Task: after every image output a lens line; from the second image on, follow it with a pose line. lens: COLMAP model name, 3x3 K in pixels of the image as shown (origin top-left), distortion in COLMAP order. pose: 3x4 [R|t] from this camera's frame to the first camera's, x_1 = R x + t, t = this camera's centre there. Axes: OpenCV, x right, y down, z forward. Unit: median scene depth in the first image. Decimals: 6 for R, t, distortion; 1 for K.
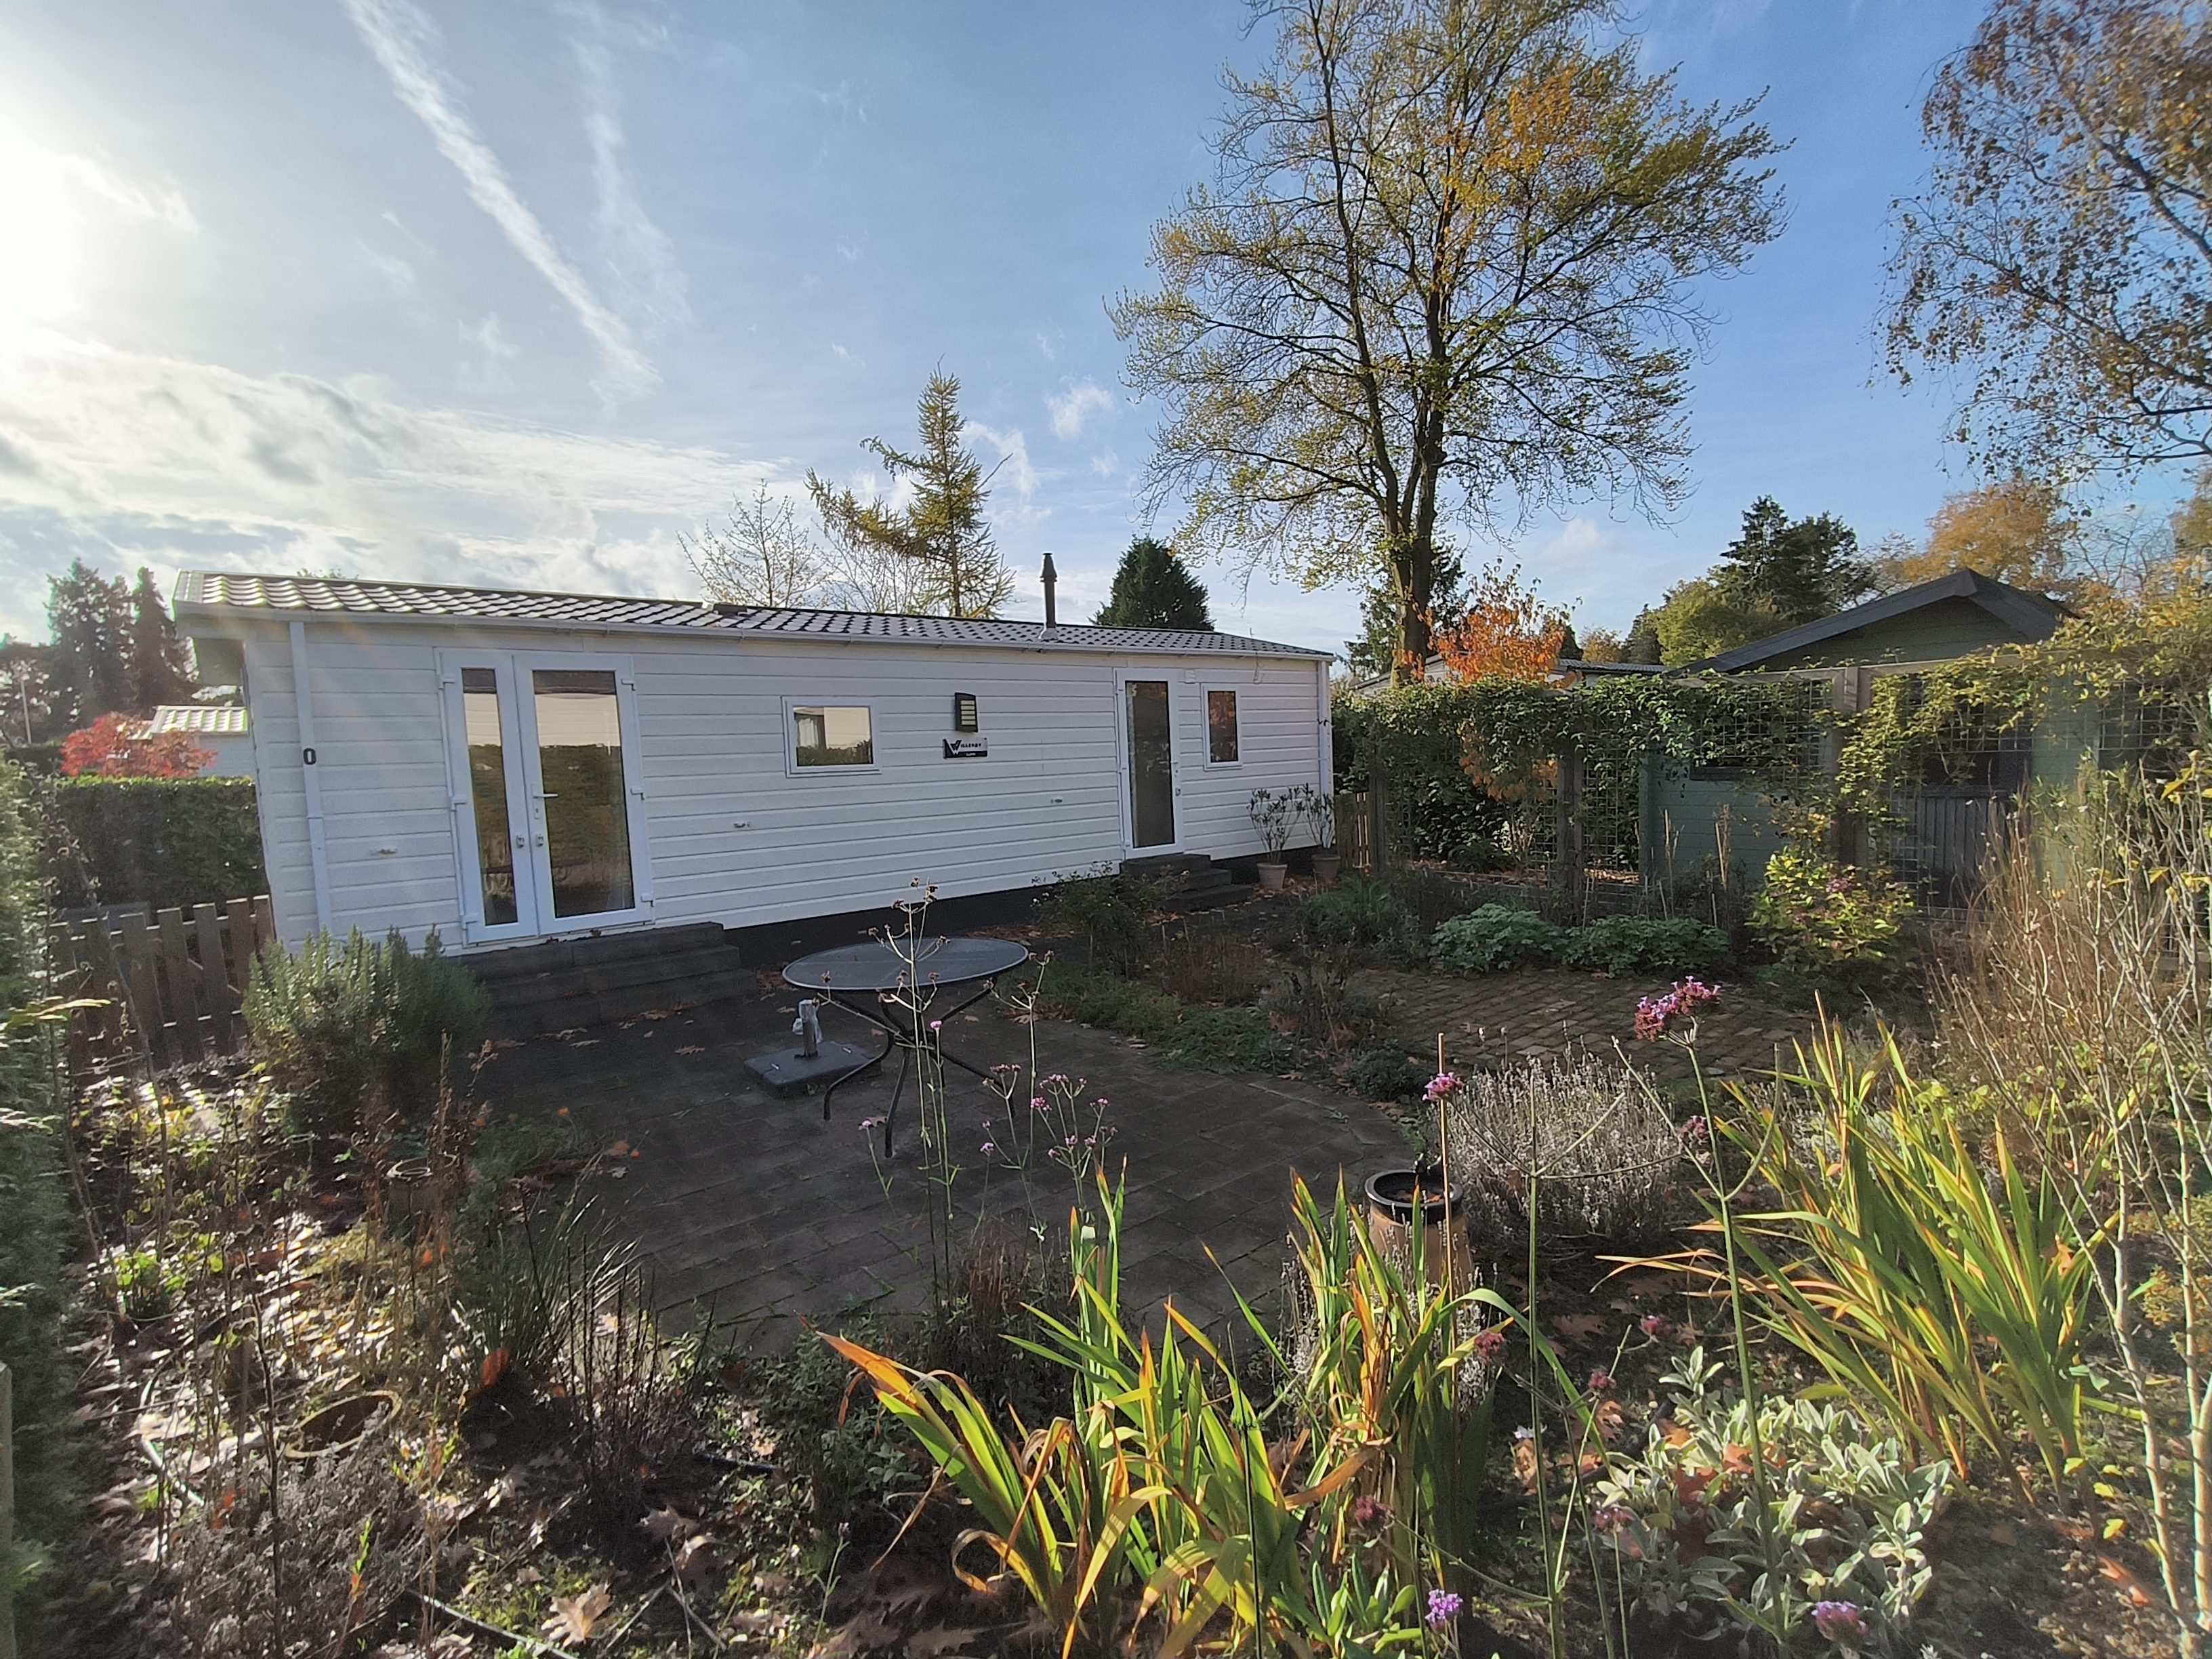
lens RADIAL K [[1033.8, 0, 1103.9], [0, 1033.8, 831.4], [0, 0, 1]] dist [0.001800, 0.000661]
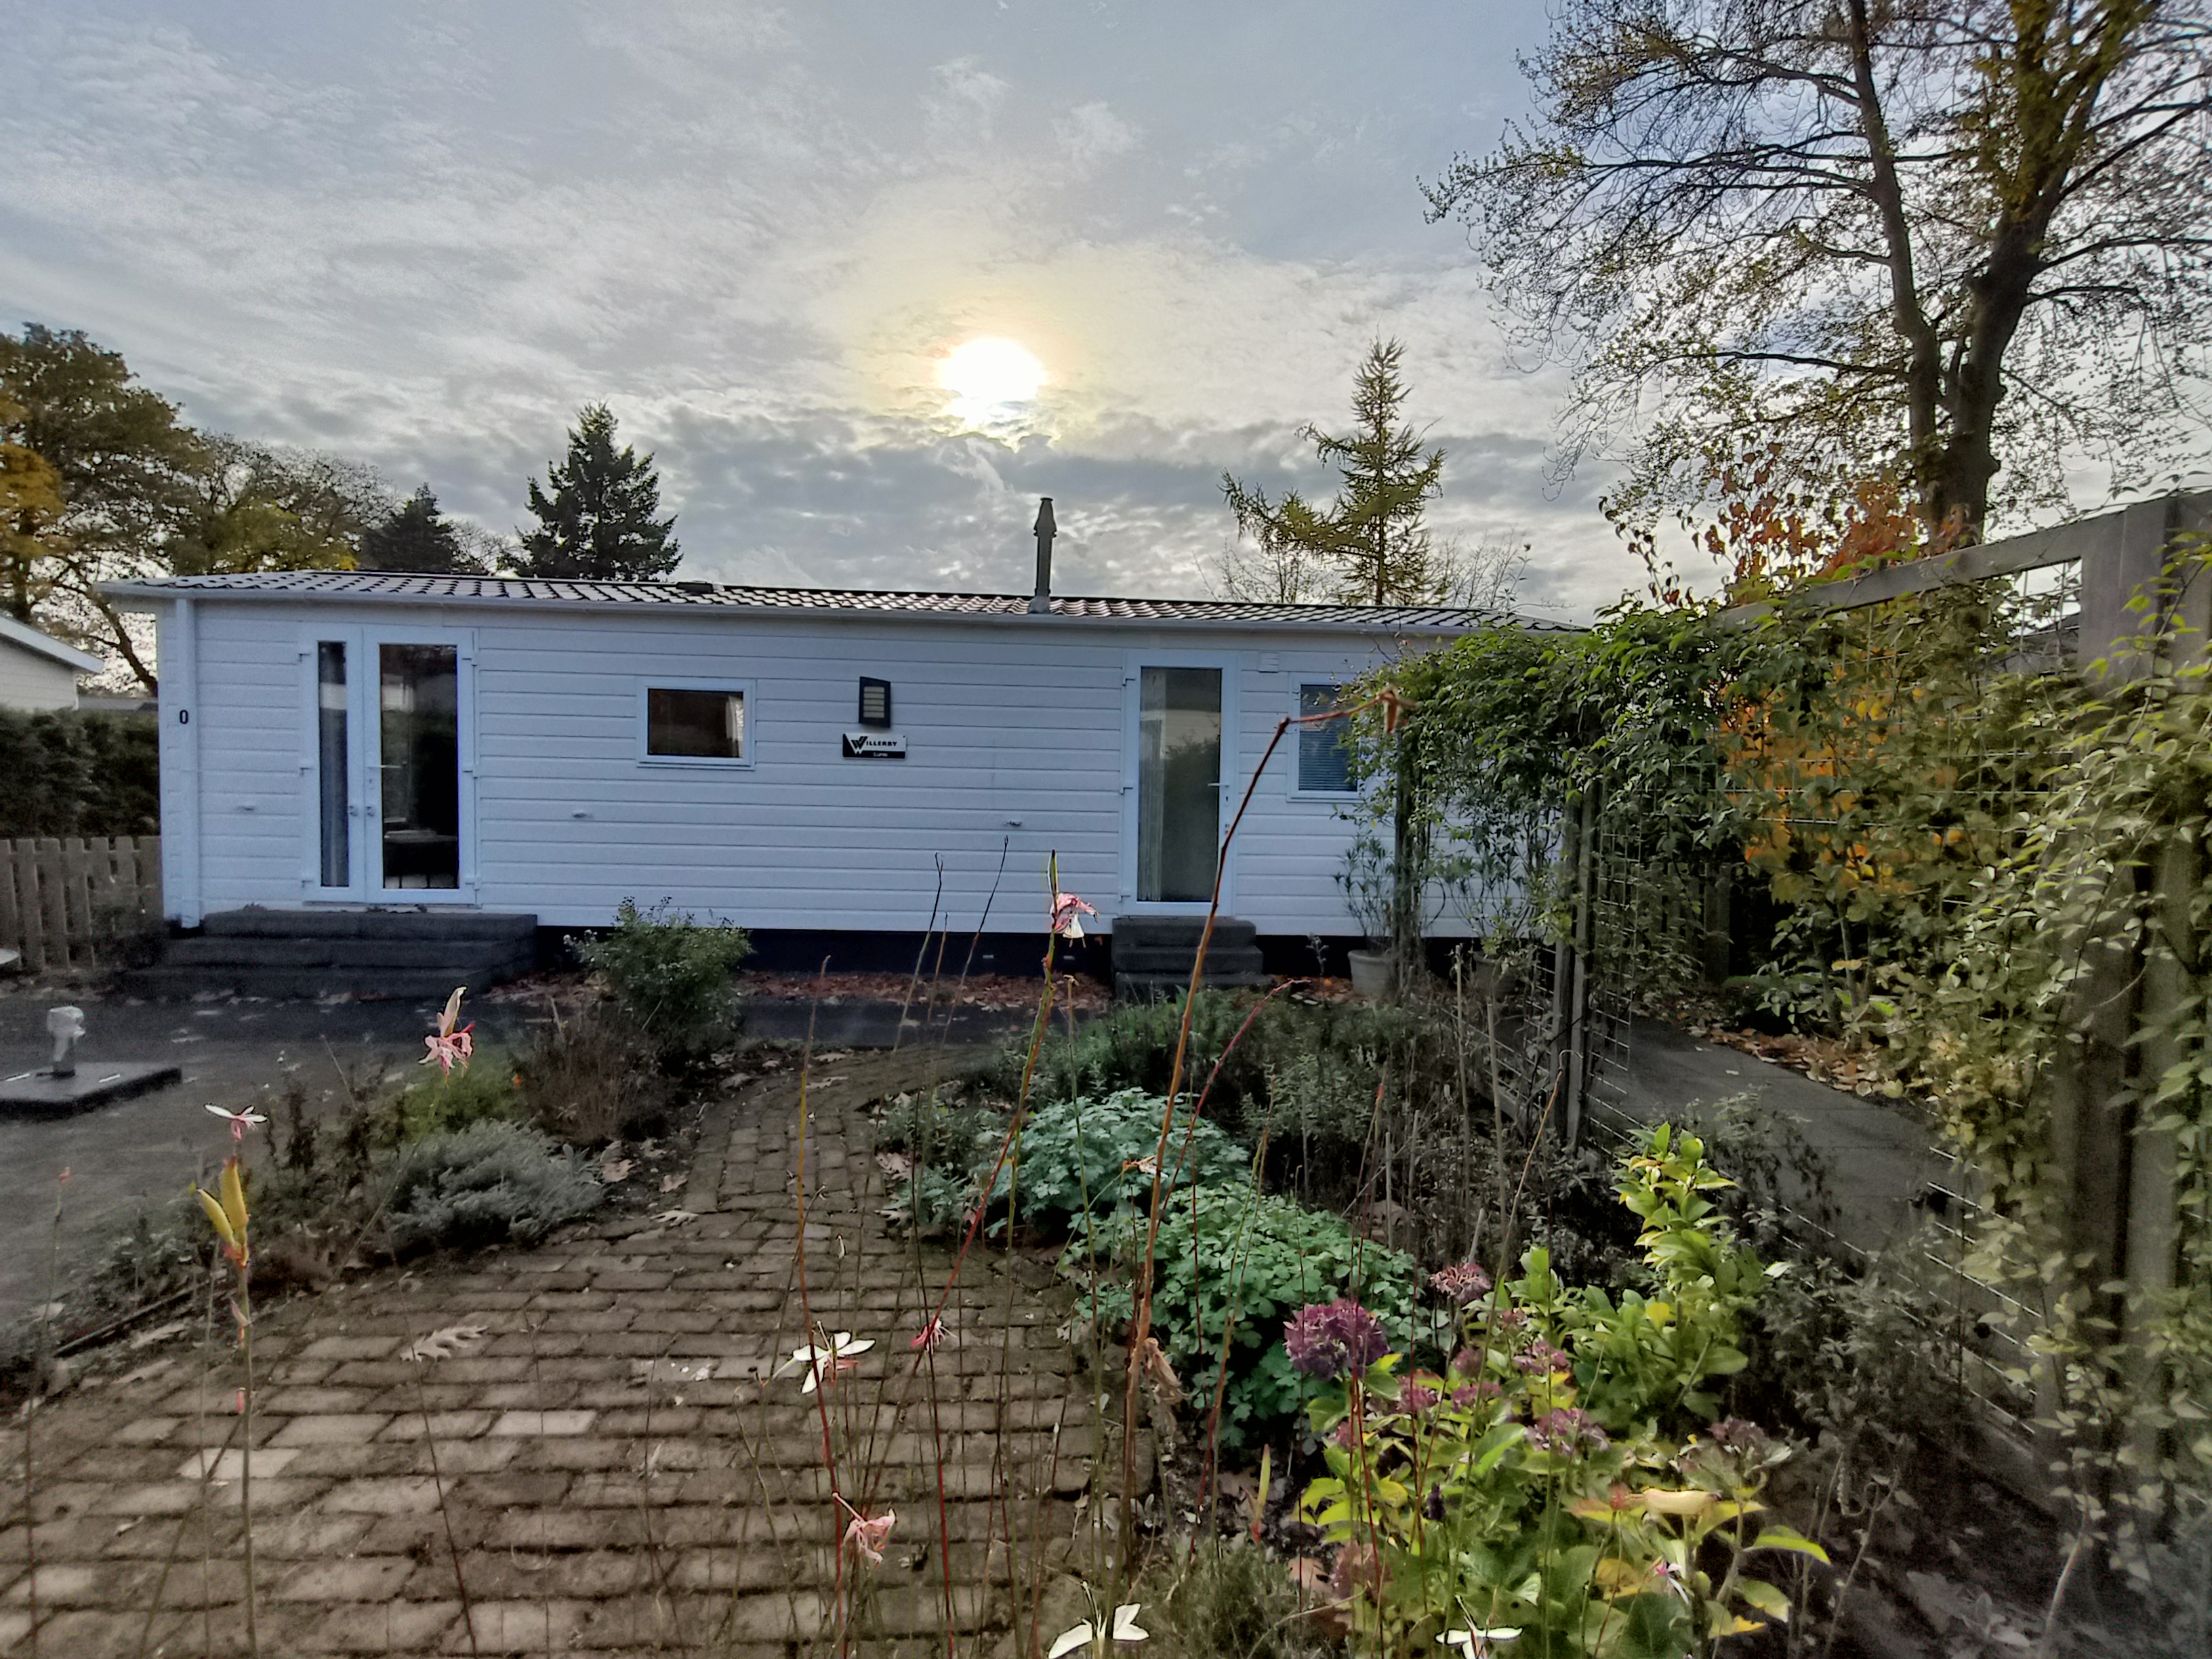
lens RADIAL K [[1033.8, 0, 1103.9], [0, 1033.8, 831.4], [0, 0, 1]] dist [0.001800, 0.000661]
pose [[0.794903, 0.085041, -0.600748, 0.627734], [-0.102757, 0.994695, 0.004840, -0.048471], [0.597972, 0.057884, 0.799424, 0.599489]]
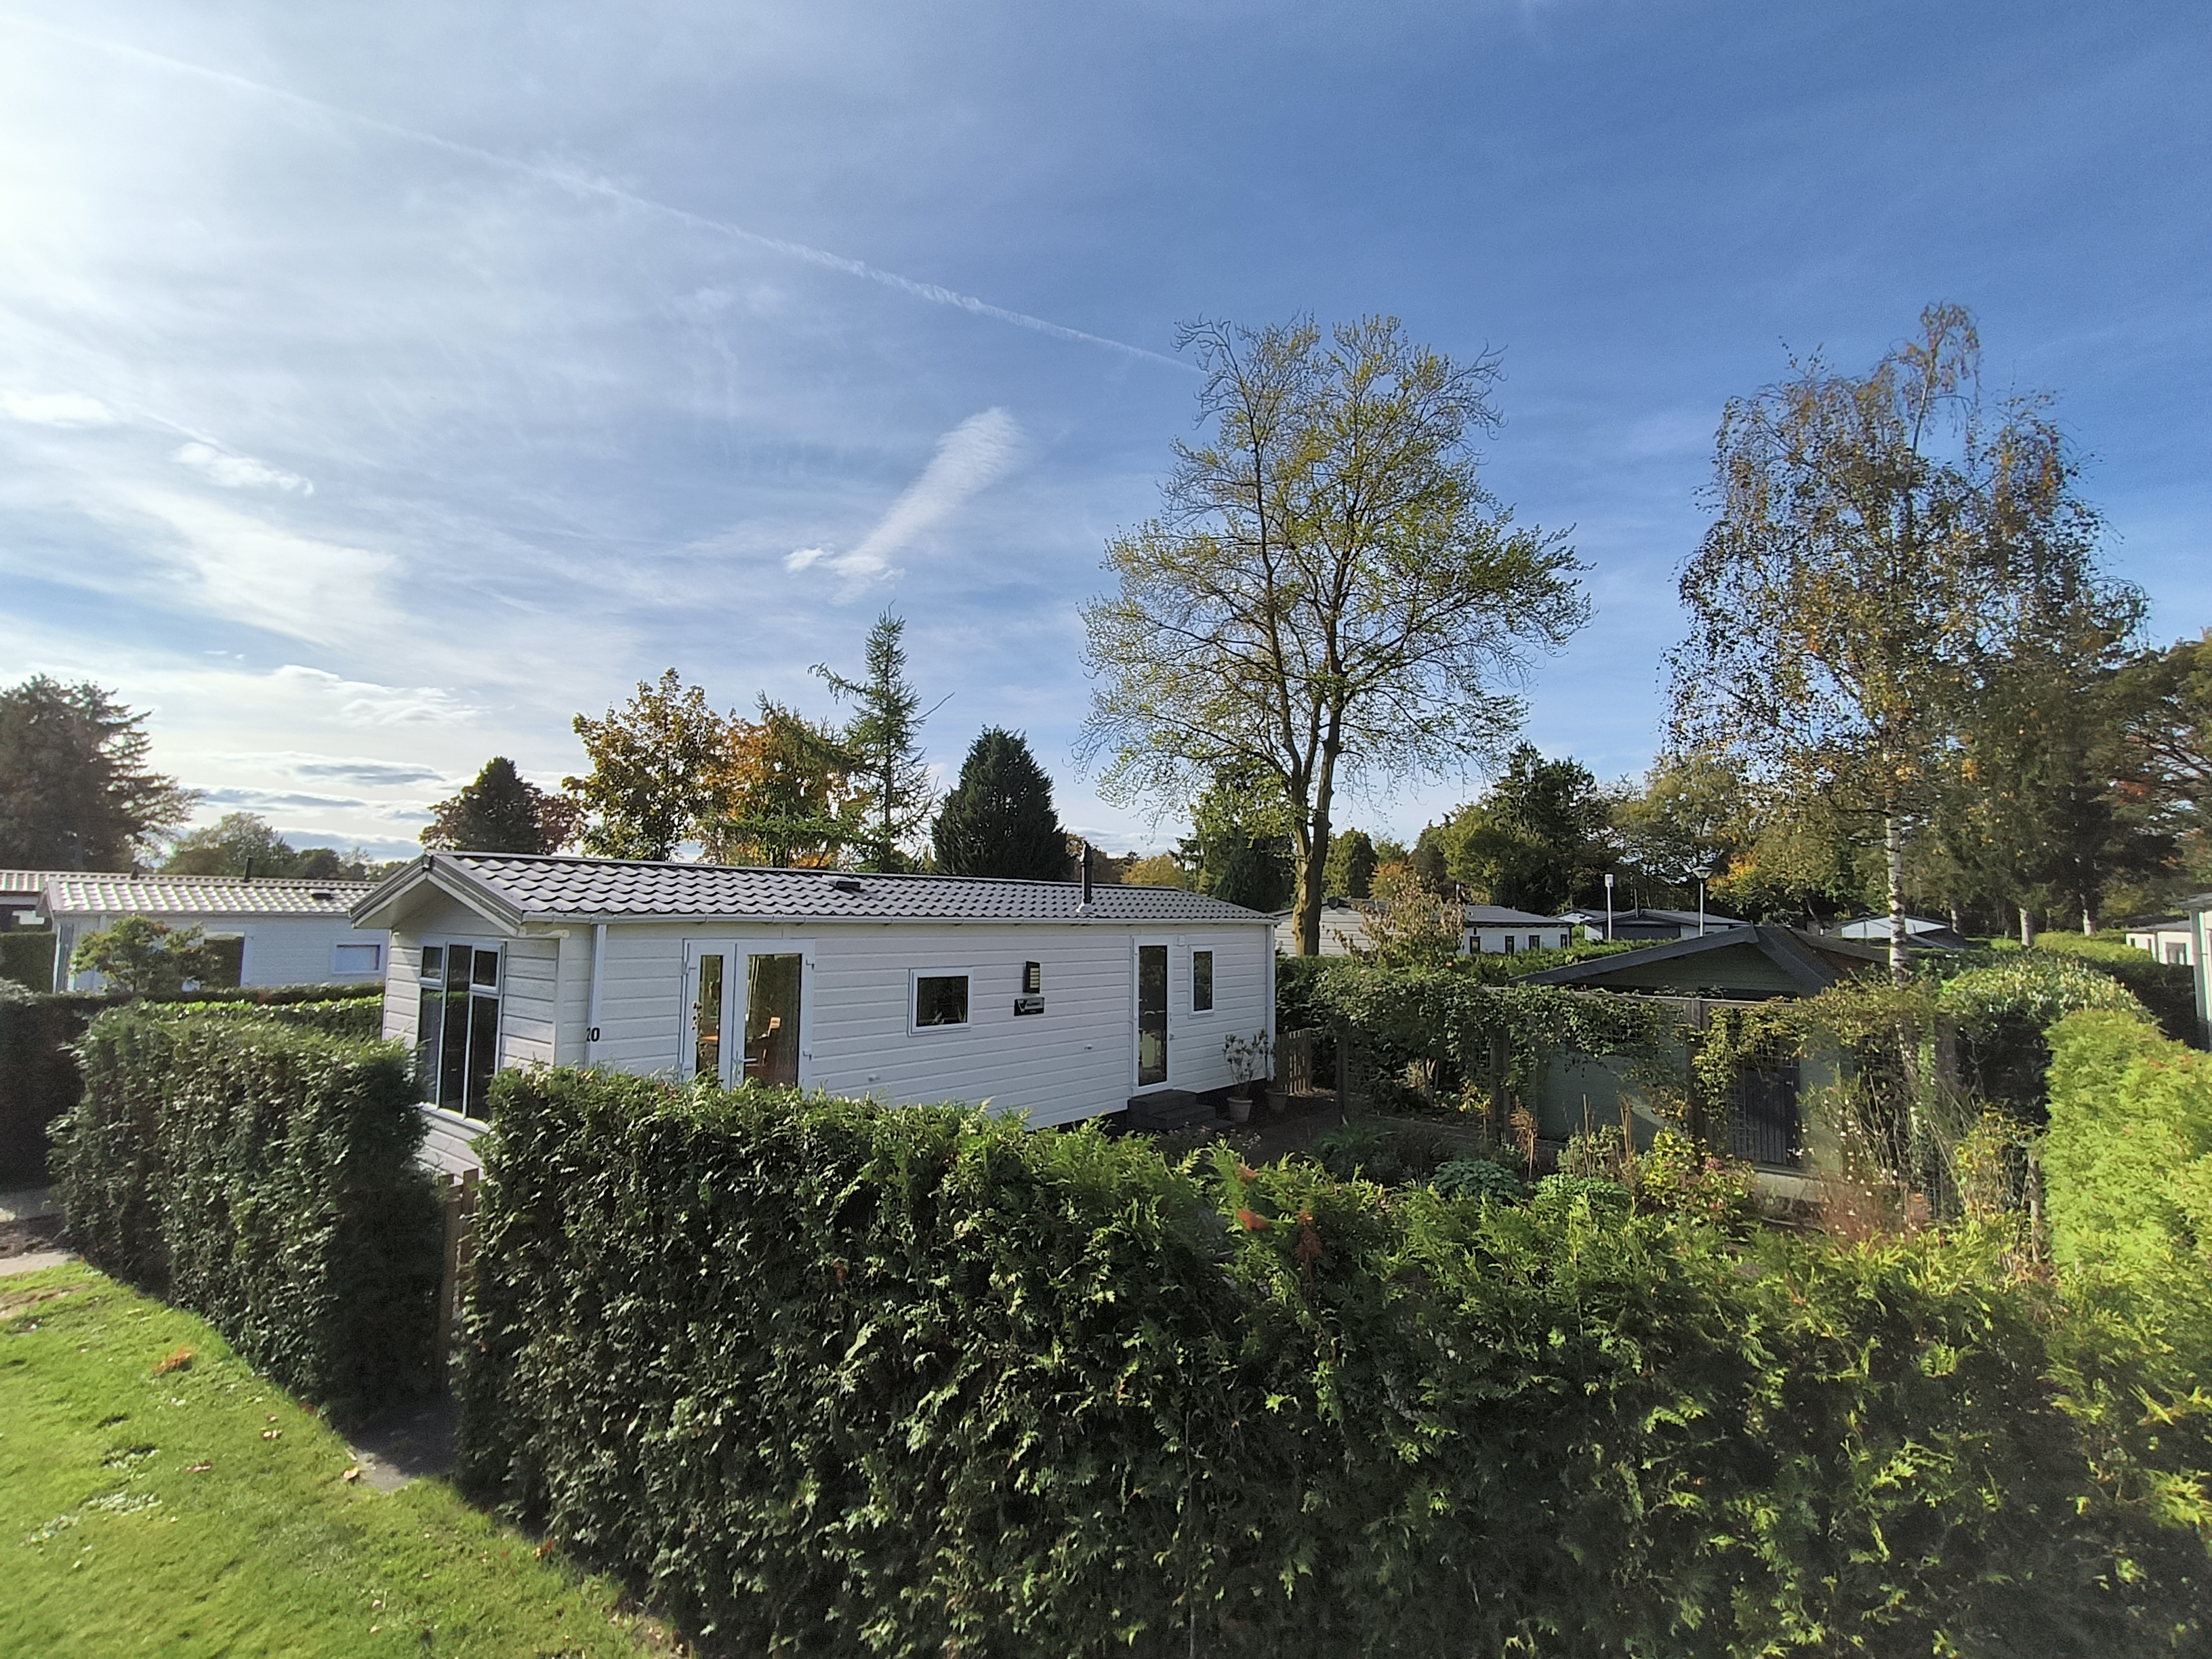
lens RADIAL K [[1033.8, 0, 1103.9], [0, 1033.8, 831.4], [0, 0, 1]] dist [0.001800, 0.000661]
pose [[0.980502, 0.067031, 0.184721, -0.363440], [-0.036931, 0.986131, -0.161811, -0.114973], [-0.193005, 0.151834, 0.969379, -0.281119]]
